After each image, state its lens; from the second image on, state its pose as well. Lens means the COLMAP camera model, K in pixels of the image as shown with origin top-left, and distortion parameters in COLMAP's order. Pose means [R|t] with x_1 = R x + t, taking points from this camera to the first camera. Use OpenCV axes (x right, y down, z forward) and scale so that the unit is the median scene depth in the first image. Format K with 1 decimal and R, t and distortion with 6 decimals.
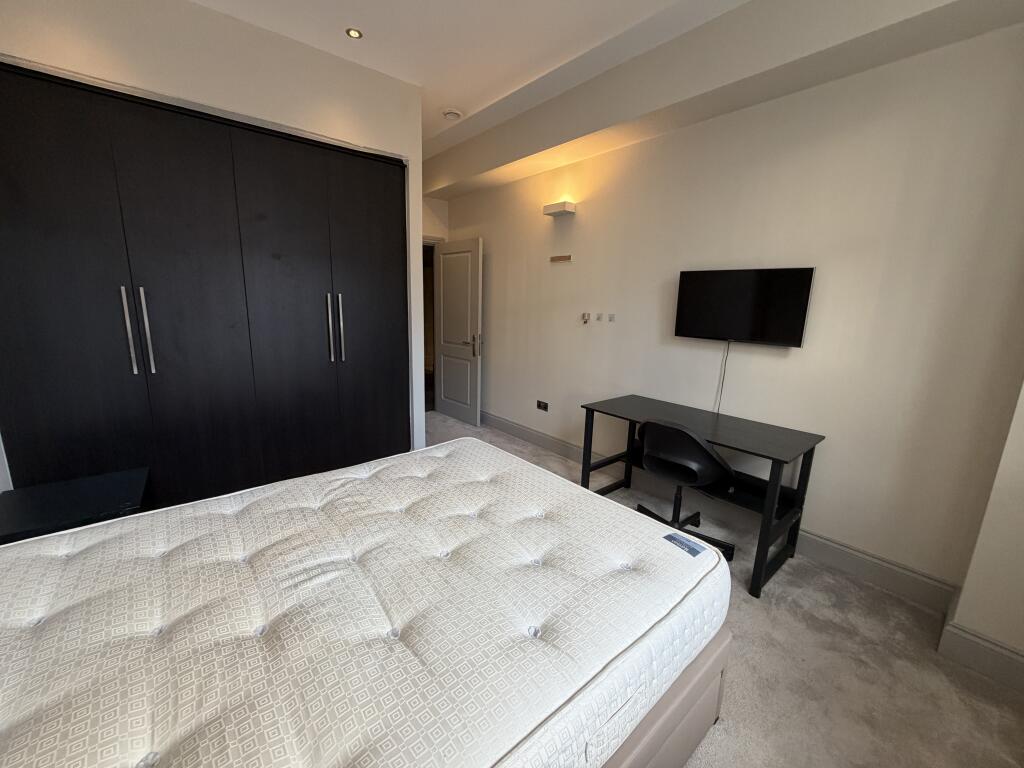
lens RADIAL K [[407.7, 0, 506.6], [0, 407.7, 383.8], [0, 0, 1]] dist [-0.000322, -0.000260]
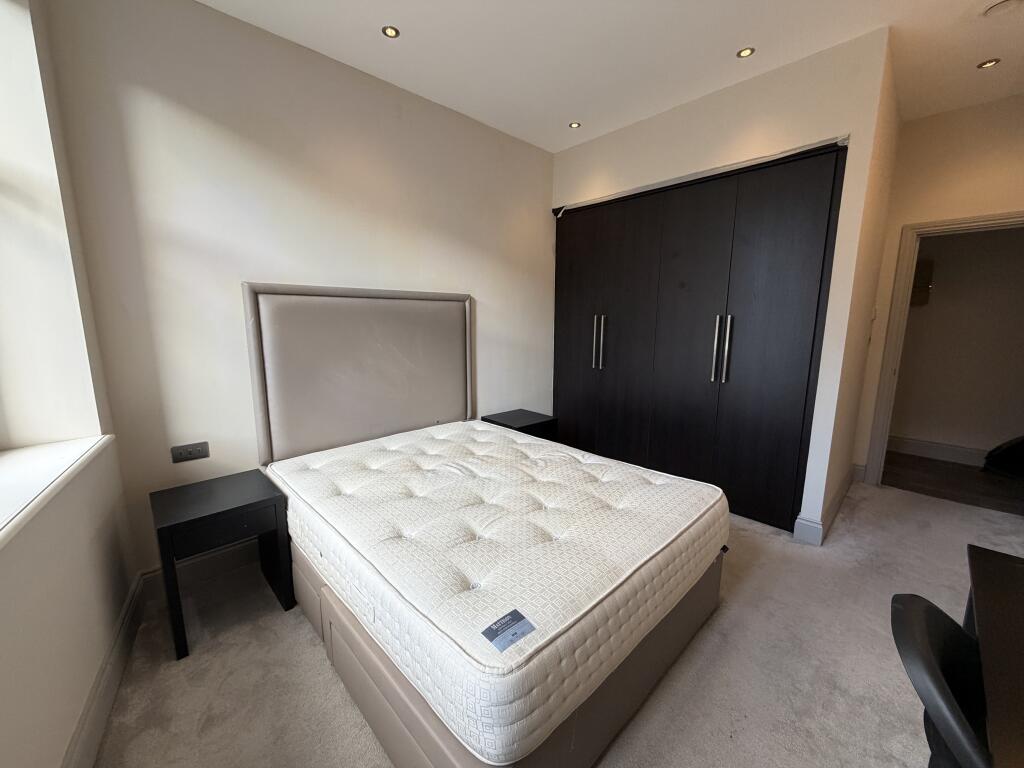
lens RADIAL K [[407.7, 0, 506.6], [0, 407.7, 383.8], [0, 0, 1]] dist [-0.000322, -0.000260]
pose [[0.064187, 0.127174, -0.989801, 0.991935], [-0.204729, 0.972428, 0.111666, -0.108834], [0.976712, 0.195473, 0.088454, 0.754106]]
